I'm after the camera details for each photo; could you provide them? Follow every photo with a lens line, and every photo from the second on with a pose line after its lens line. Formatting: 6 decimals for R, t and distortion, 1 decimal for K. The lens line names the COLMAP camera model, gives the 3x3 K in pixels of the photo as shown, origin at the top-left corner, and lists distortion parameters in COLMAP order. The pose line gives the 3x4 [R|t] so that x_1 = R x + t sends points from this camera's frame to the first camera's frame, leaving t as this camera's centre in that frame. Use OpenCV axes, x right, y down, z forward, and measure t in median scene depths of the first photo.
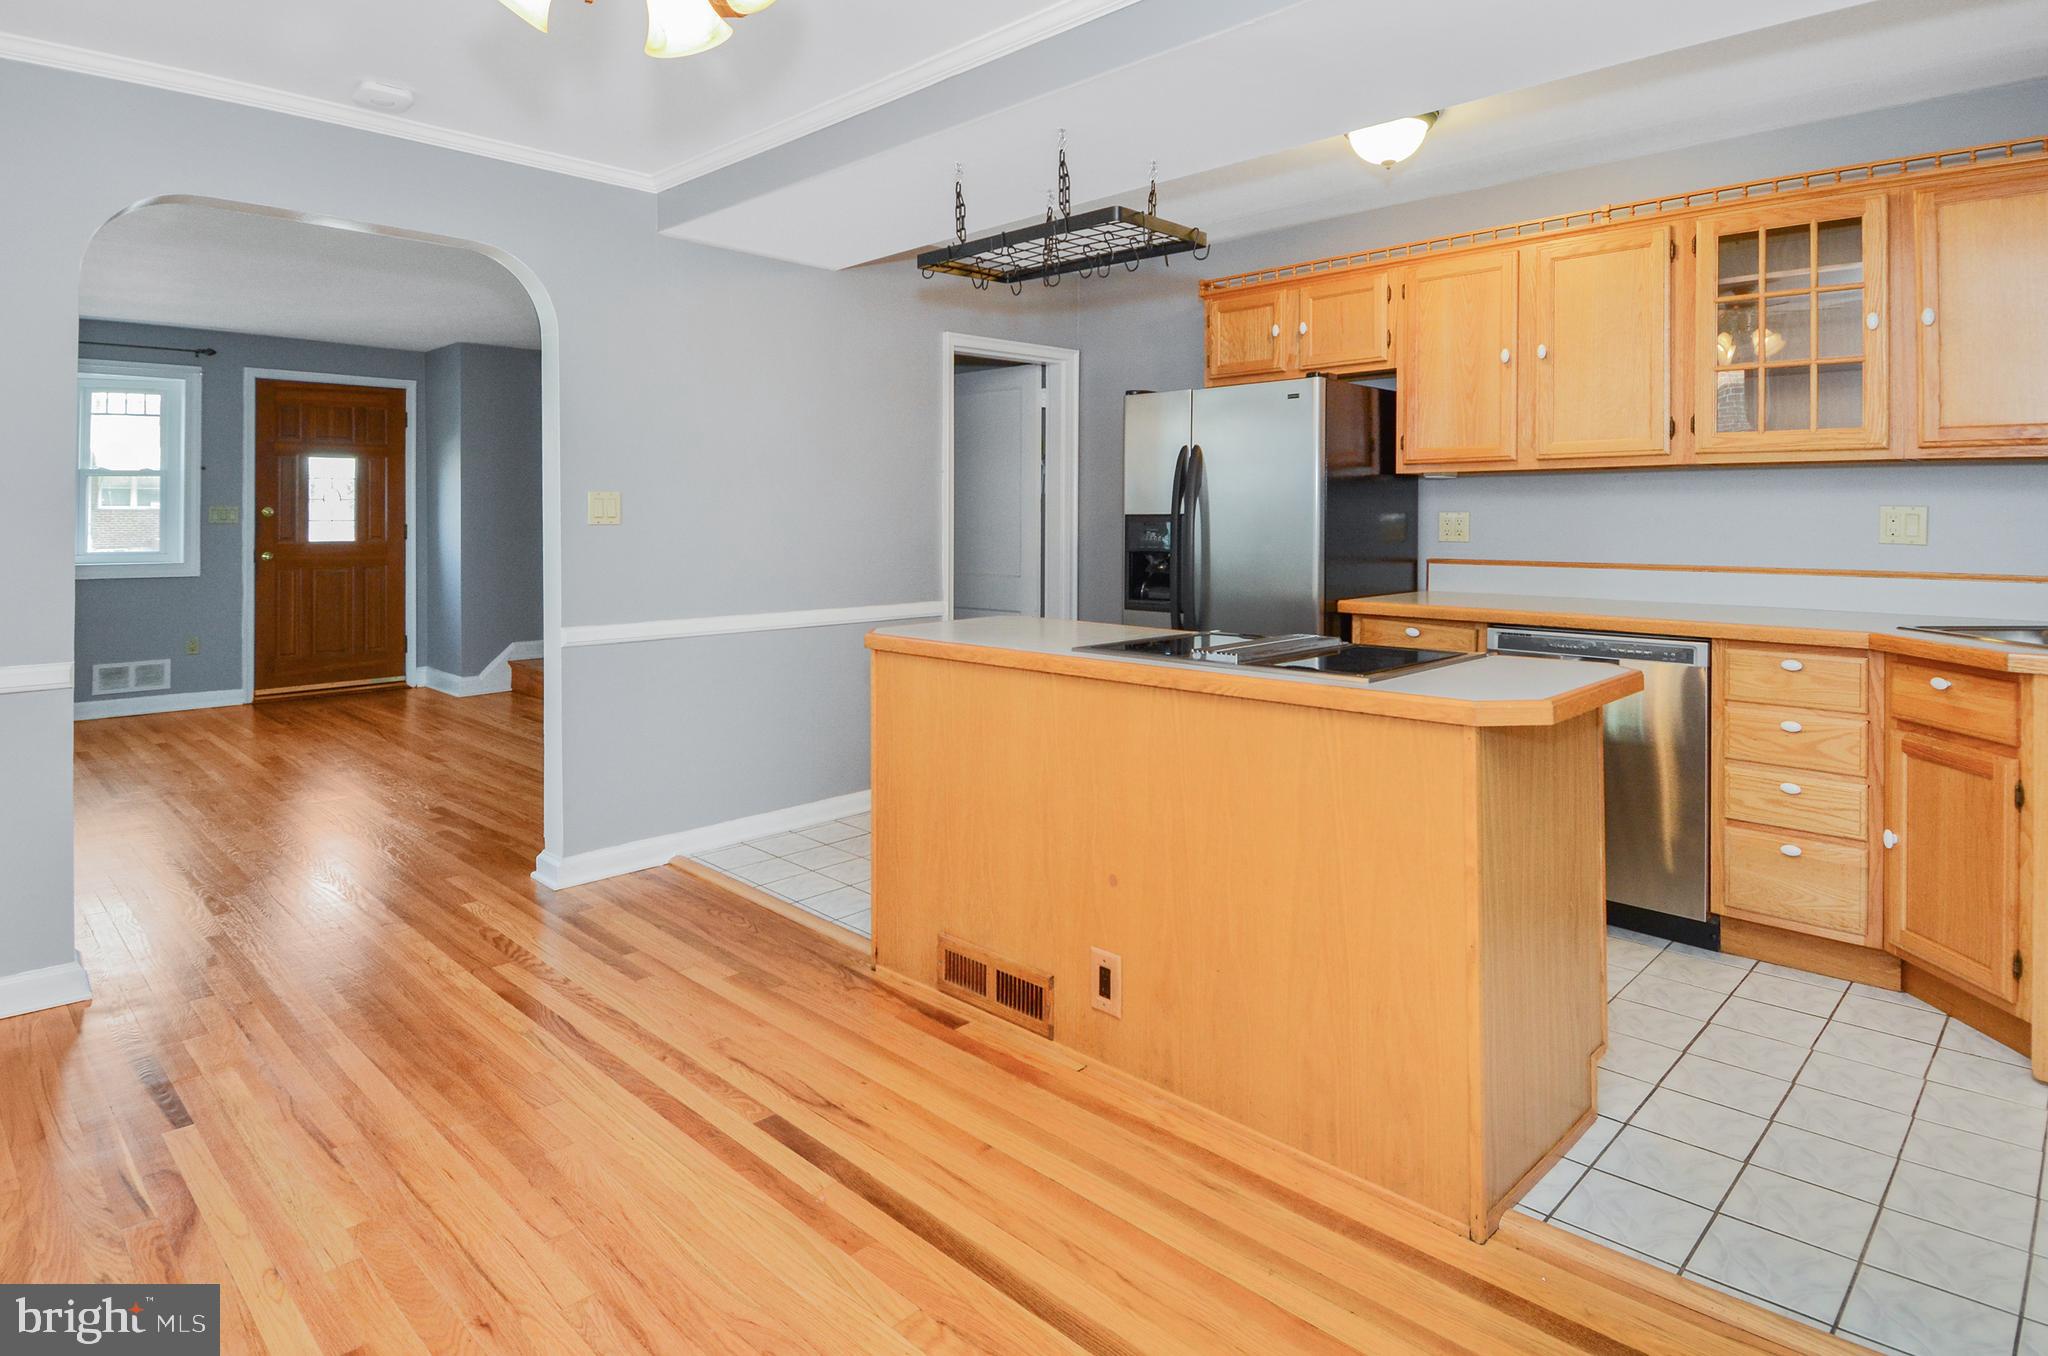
lens RADIAL K [[1113.6, 0, 1017.2], [0, 1113.6, 526.6], [0, 0, 1]] dist [0.029881, -0.030579]
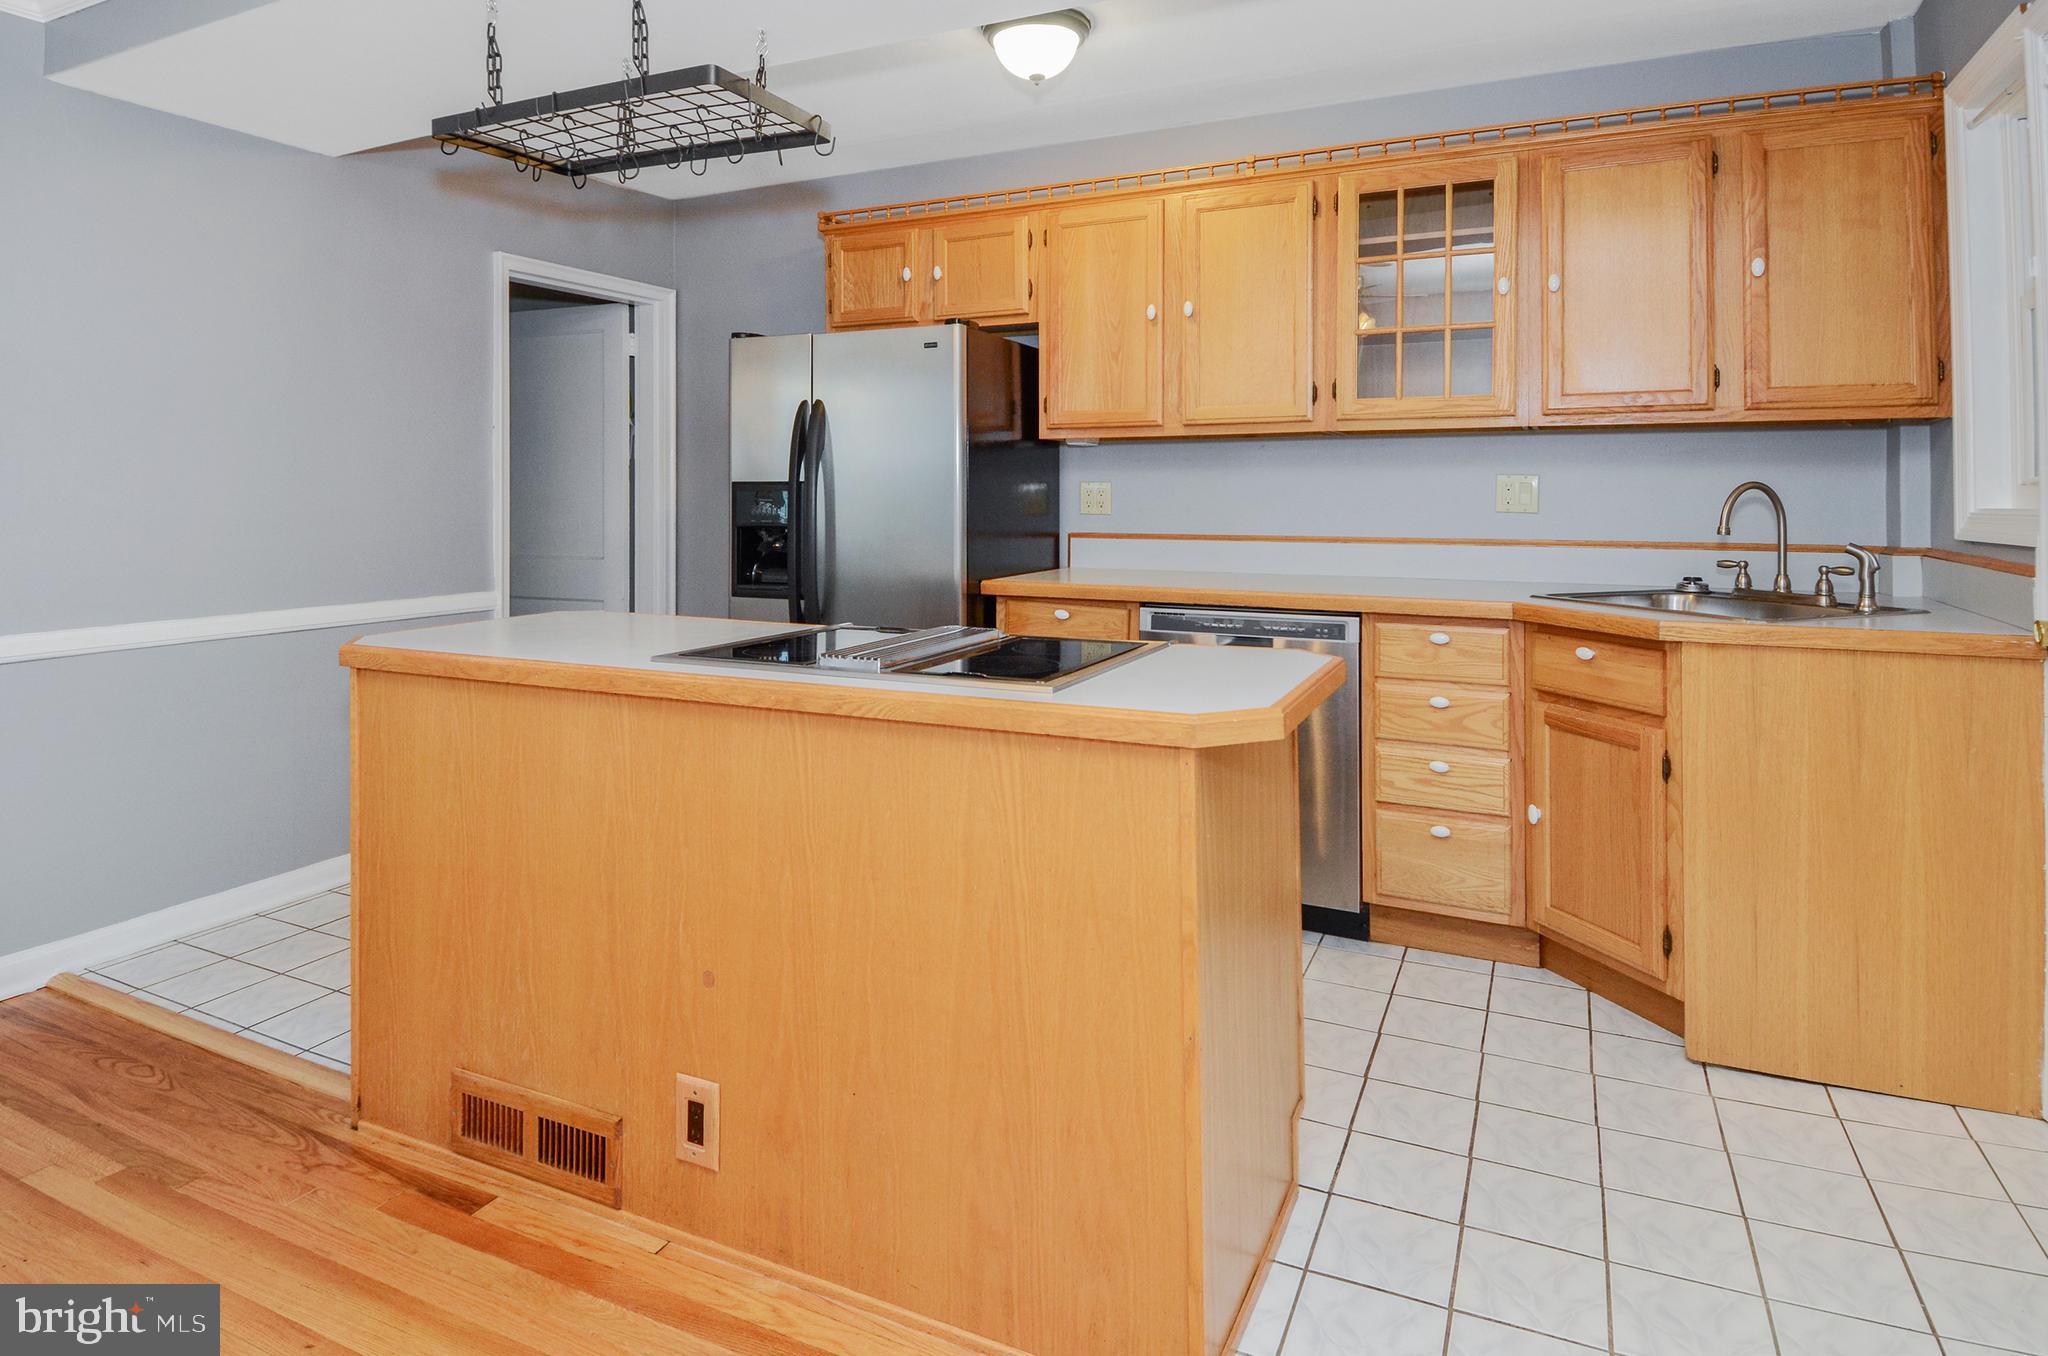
lens RADIAL K [[1113.6, 0, 1015.0], [0, 1113.6, 509.6], [0, 0, 1]] dist [0.029881, -0.030579]
pose [[0.942722, -0.002108, 0.333572, 0.024288], [0.001263, 0.999995, 0.002751, 0.009001], [-0.333576, -0.002172, 0.942721, 0.186962]]
